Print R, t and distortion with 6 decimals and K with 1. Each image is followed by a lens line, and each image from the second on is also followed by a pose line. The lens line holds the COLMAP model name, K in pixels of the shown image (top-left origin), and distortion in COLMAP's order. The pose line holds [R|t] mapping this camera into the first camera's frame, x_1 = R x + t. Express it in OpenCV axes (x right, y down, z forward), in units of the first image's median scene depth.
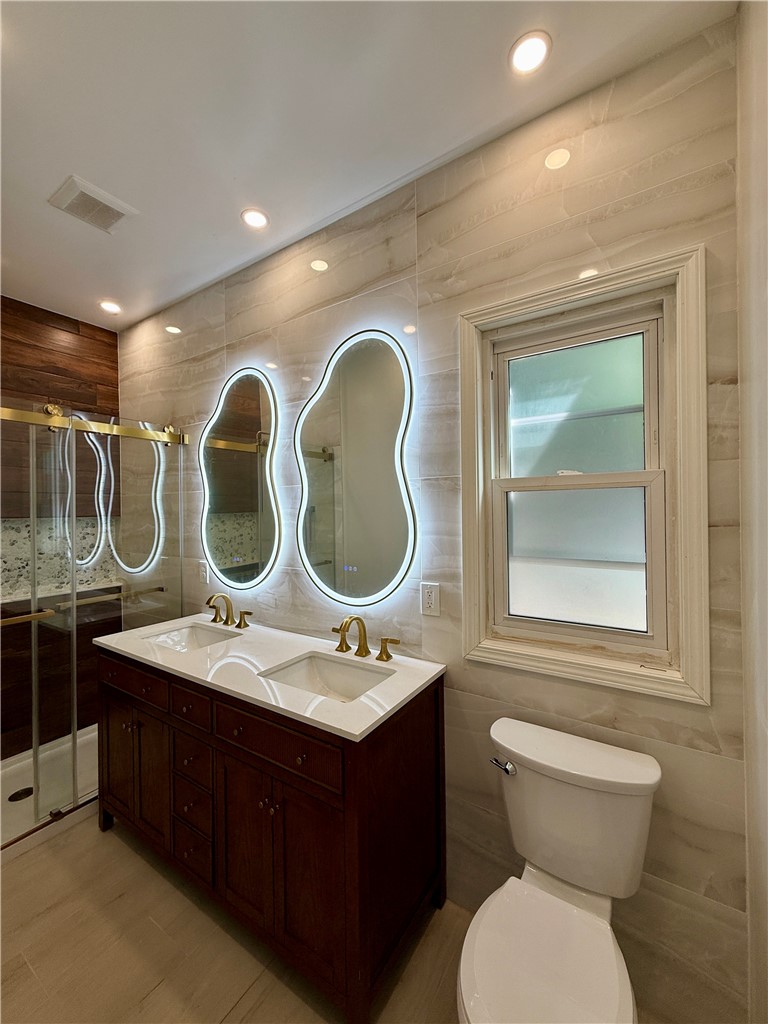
lens RADIAL K [[407.0, 0, 387.2], [0, 407.0, 508.4], [0, 0, 1]] dist [0.000548, 0.000488]
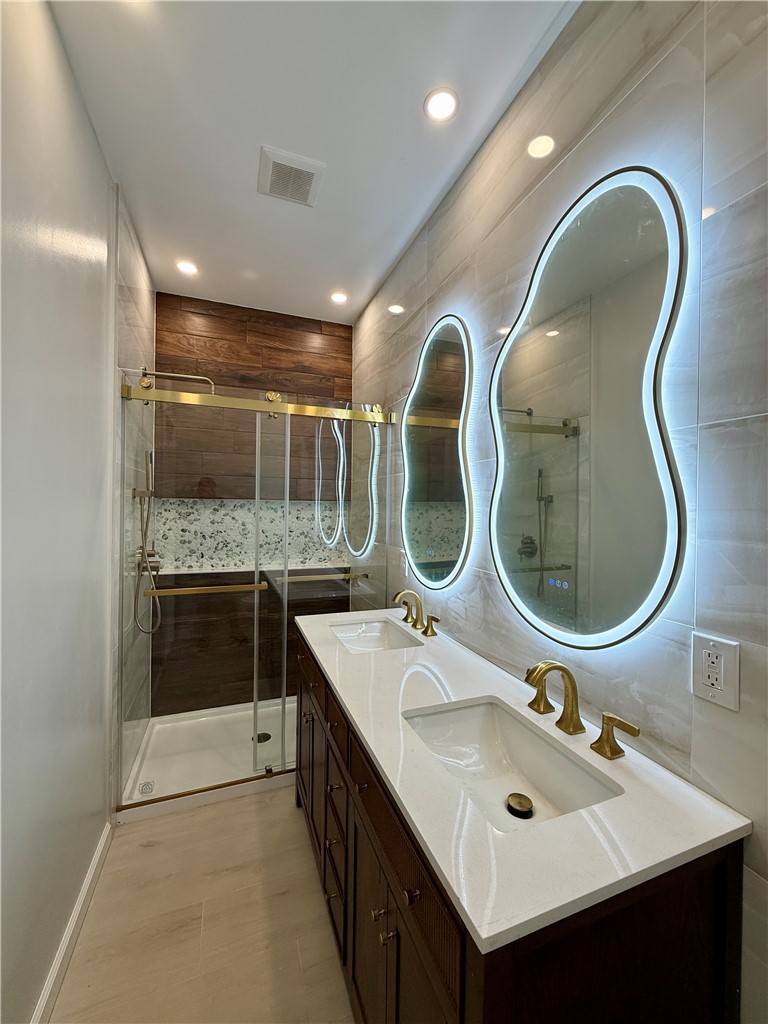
lens RADIAL K [[407.0, 0, 387.2], [0, 407.0, 508.4], [0, 0, 1]] dist [0.000548, 0.000488]
pose [[0.807589, 0.029973, -0.588983, 0.054106], [-0.023240, 0.999549, 0.019001, 0.021534], [0.589287, -0.001657, 0.807922, 0.283447]]
